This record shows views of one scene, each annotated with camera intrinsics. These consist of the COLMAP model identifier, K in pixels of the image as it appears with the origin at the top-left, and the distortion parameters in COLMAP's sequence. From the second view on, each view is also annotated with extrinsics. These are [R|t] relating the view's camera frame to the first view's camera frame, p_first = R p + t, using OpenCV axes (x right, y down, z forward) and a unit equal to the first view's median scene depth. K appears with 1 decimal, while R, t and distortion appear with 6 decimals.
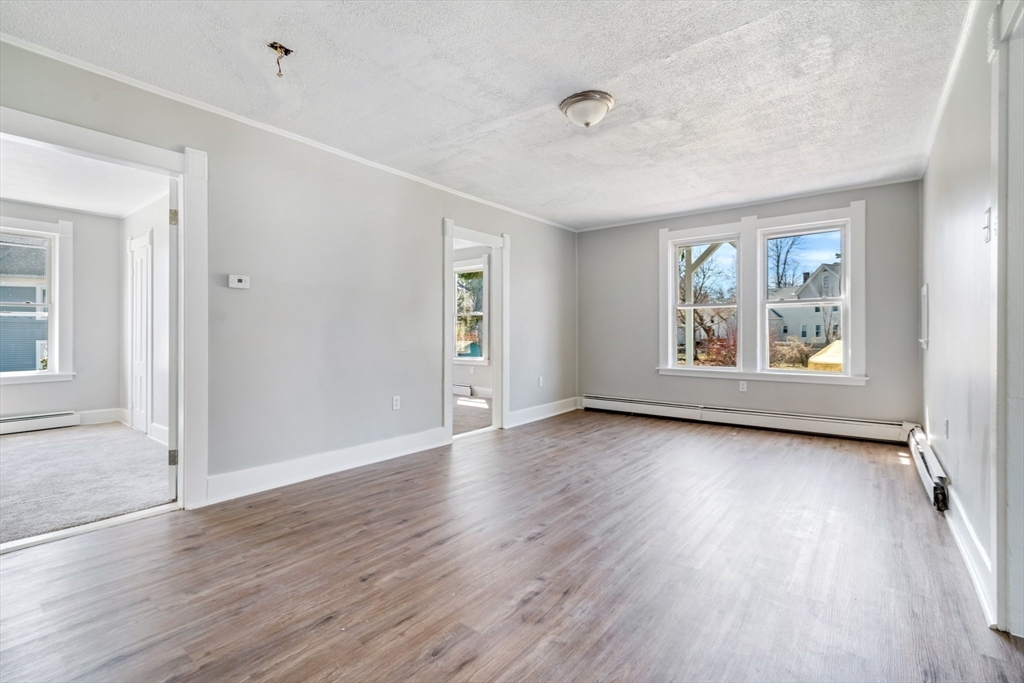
lens RADIAL K [[456.4, 0, 517.1], [0, 456.4, 344.7], [0, 0, 1]] dist [-0.001015, 0.000846]
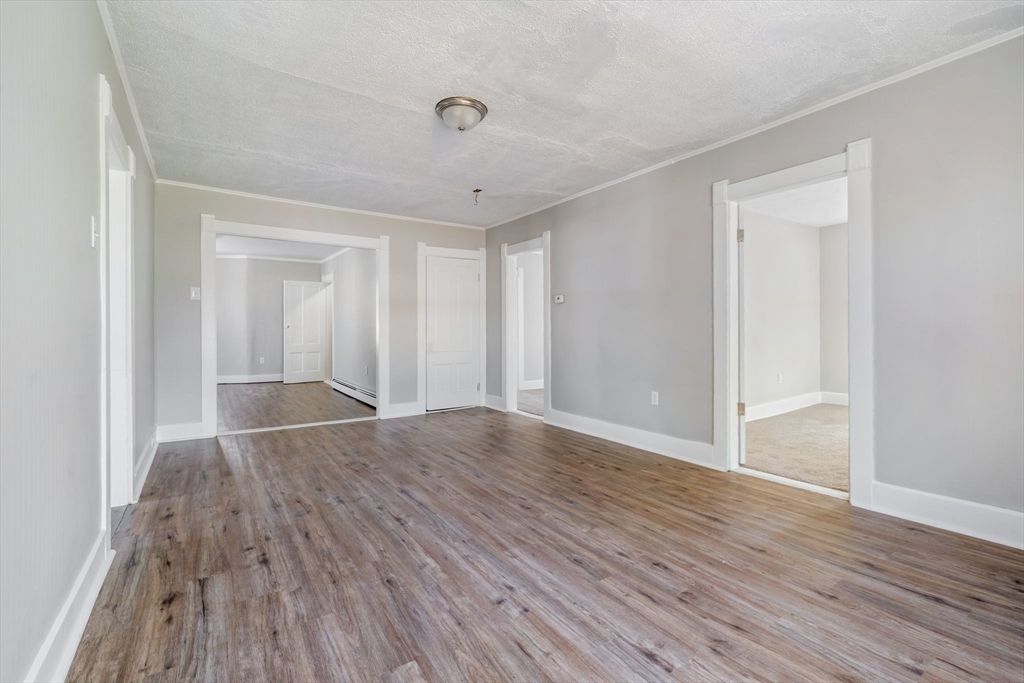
lens RADIAL K [[456.4, 0, 506.3], [0, 456.4, 334.2], [0, 0, 1]] dist [-0.001015, 0.000846]
pose [[-0.315354, 0.008093, -0.948940, 0.988614], [-0.016147, 0.999773, 0.013893, -0.027261], [0.948837, 0.019704, -0.315152, 1.271661]]
